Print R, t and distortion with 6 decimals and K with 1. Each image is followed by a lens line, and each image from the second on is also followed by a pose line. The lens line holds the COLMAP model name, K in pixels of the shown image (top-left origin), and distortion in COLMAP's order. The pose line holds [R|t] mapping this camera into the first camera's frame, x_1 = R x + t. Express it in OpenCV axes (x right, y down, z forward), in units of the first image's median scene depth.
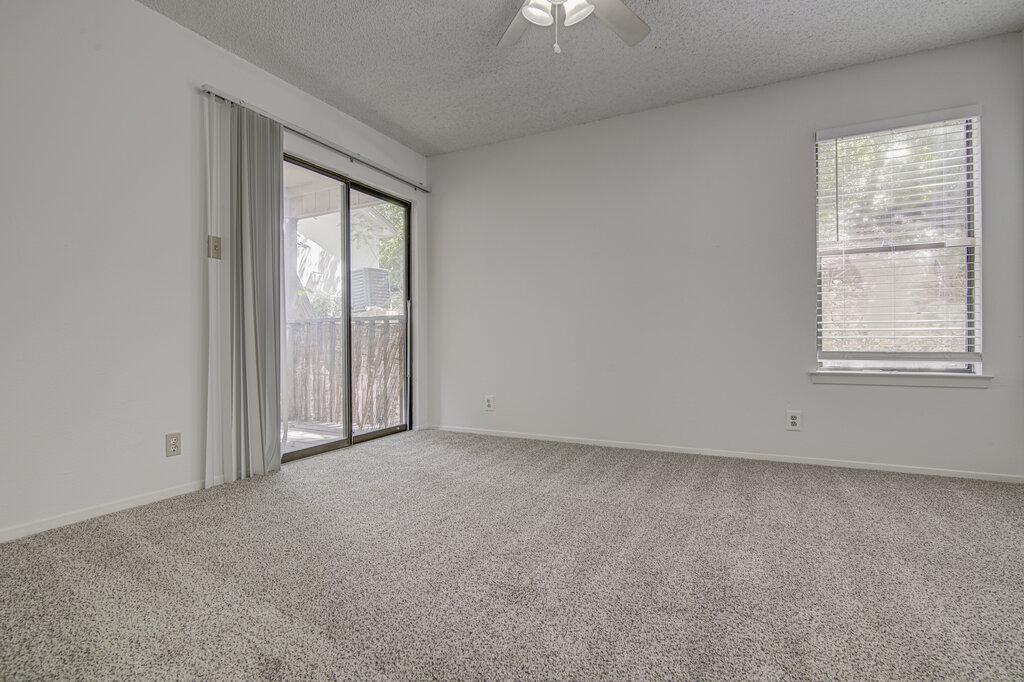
lens RADIAL K [[474.6, 0, 512.0], [0, 474.6, 341.0], [0, 0, 1]] dist [-0.021324, -0.000162]
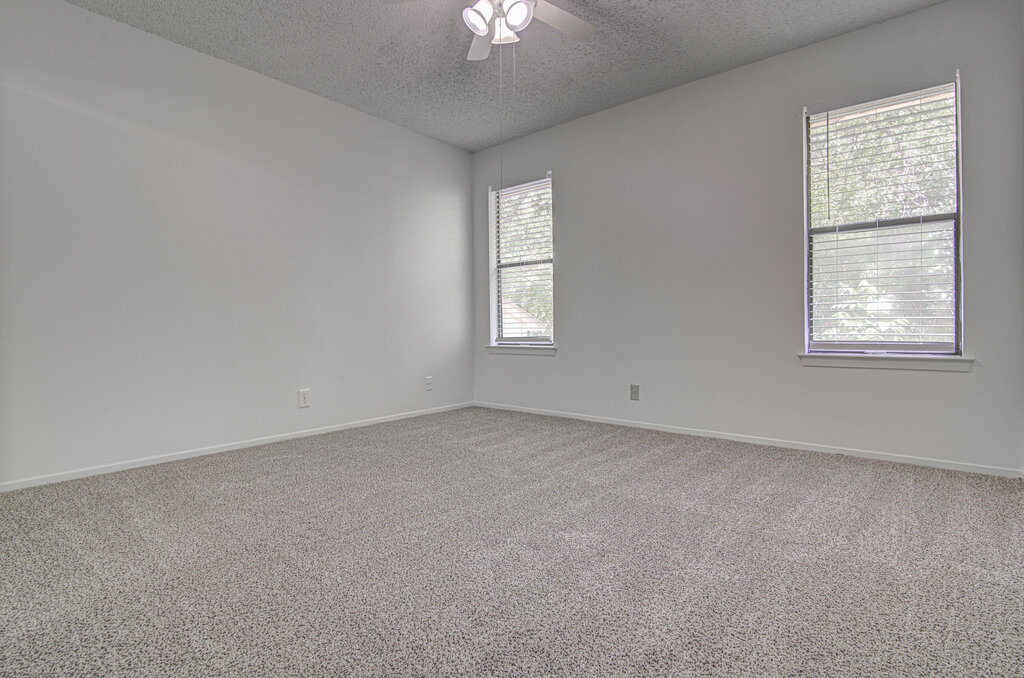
lens RADIAL K [[498.4, 0, 511.0], [0, 498.4, 325.8], [0, 0, 1]] dist [0.001818, 0.000093]
pose [[0.973084, -0.004194, -0.230411, 0.322582], [0.005575, 0.999970, 0.005342, -0.001728], [0.230382, -0.006483, 0.973079, -0.163084]]
